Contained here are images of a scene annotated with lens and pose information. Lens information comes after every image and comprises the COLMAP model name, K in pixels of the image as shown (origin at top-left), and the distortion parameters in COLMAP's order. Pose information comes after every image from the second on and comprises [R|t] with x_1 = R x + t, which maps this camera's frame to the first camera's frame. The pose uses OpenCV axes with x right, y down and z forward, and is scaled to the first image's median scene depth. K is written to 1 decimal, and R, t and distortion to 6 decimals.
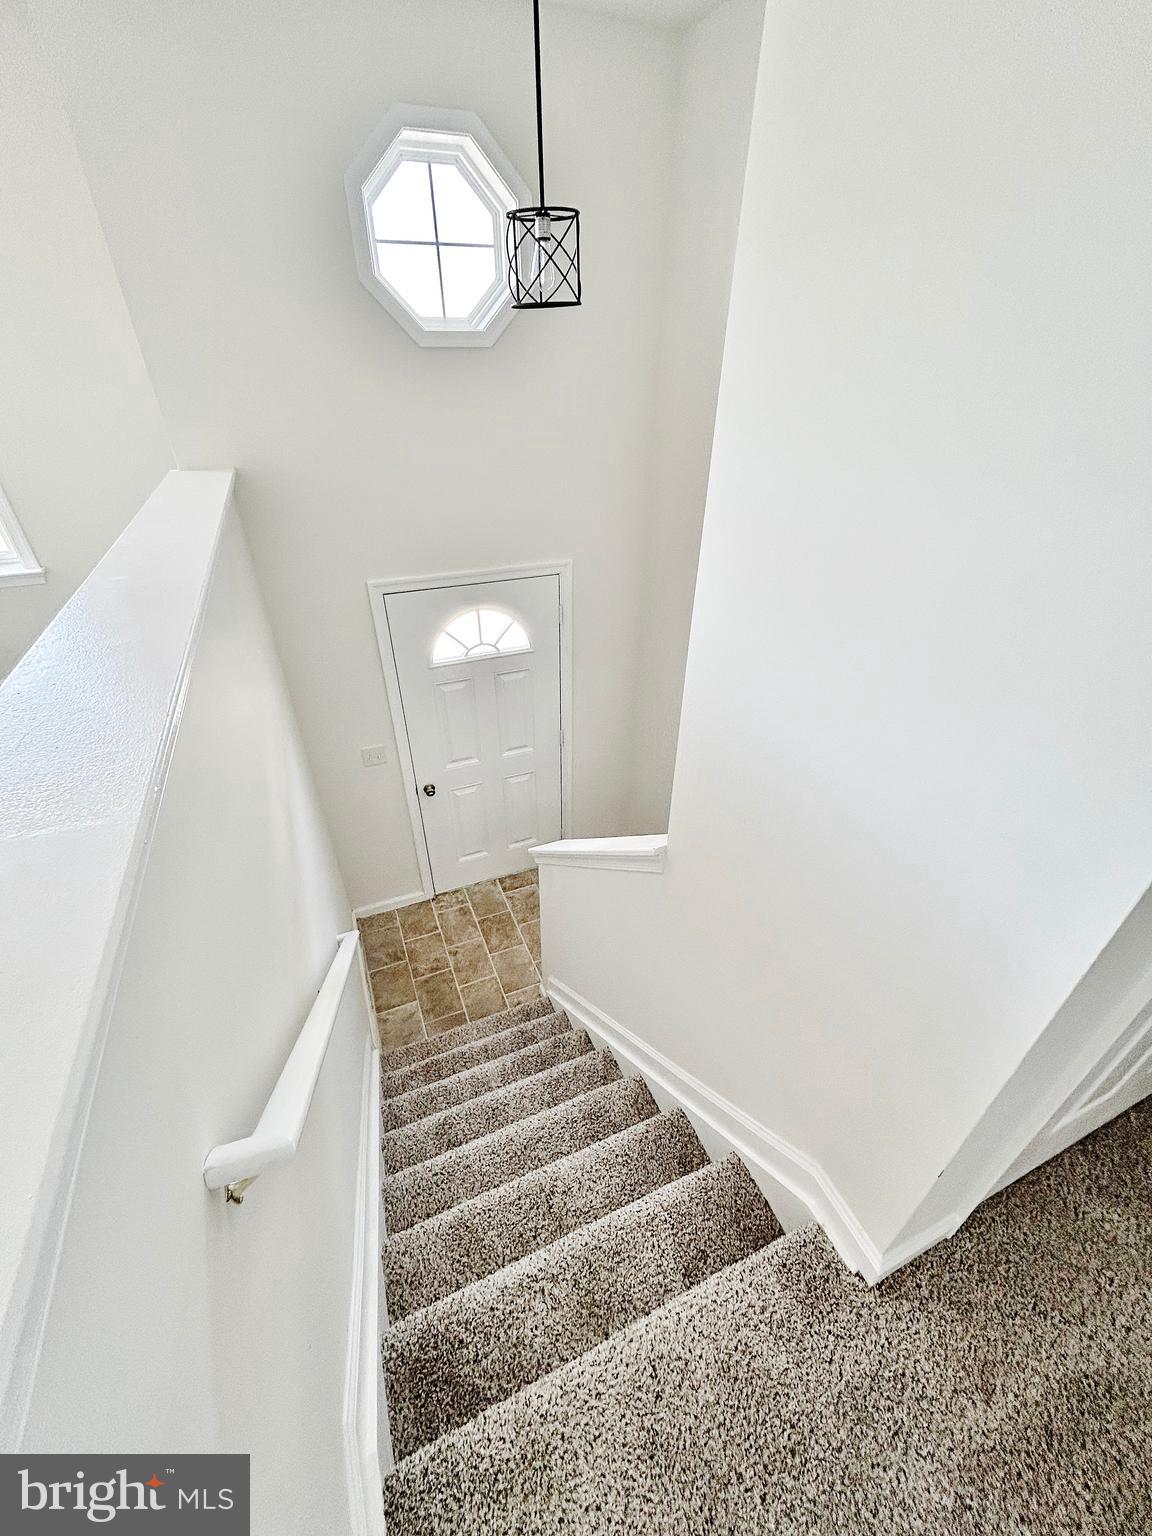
lens RADIAL K [[613.3, 0, 573.5], [0, 613.3, 767.7], [0, 0, 1]] dist [0.000528, -0.000179]
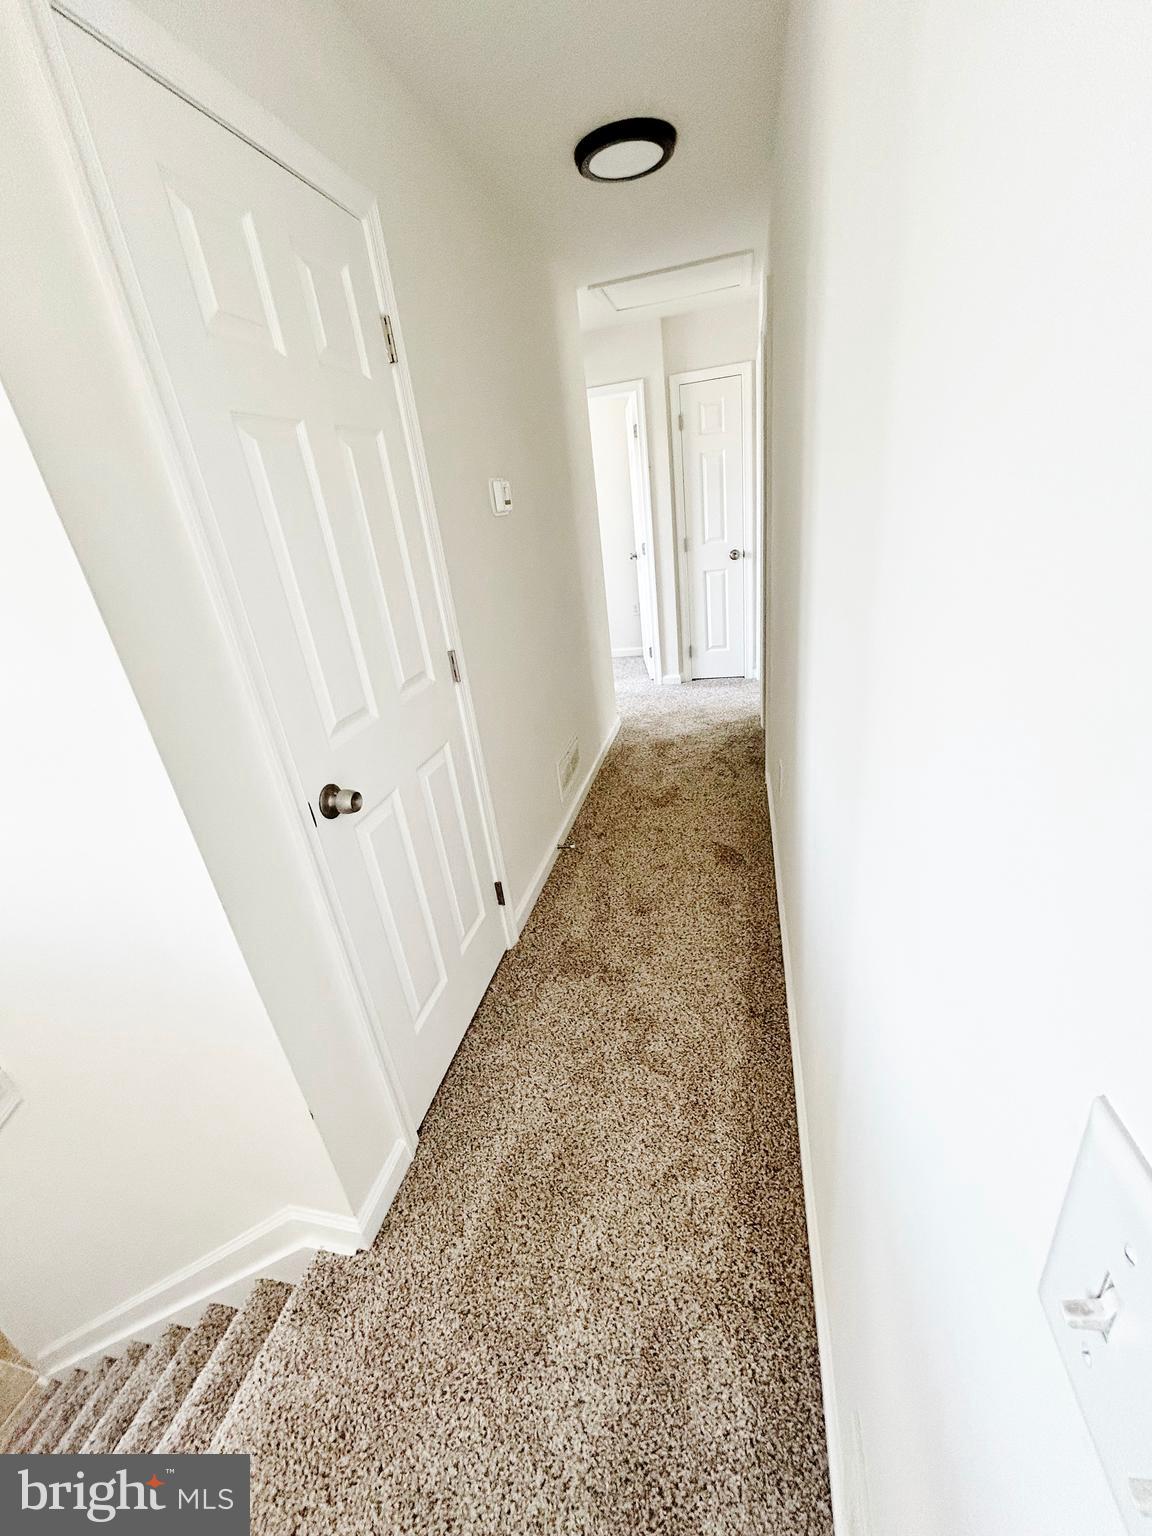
lens RADIAL K [[613.3, 0, 574.6], [0, 613.3, 766.6], [0, 0, 1]] dist [0.000528, -0.000179]
pose [[0.590613, -0.385573, 0.708879, 0.239410], [0.545580, 0.838058, 0.001278, 0.282865], [-0.594574, 0.385996, 0.705329, -0.404402]]
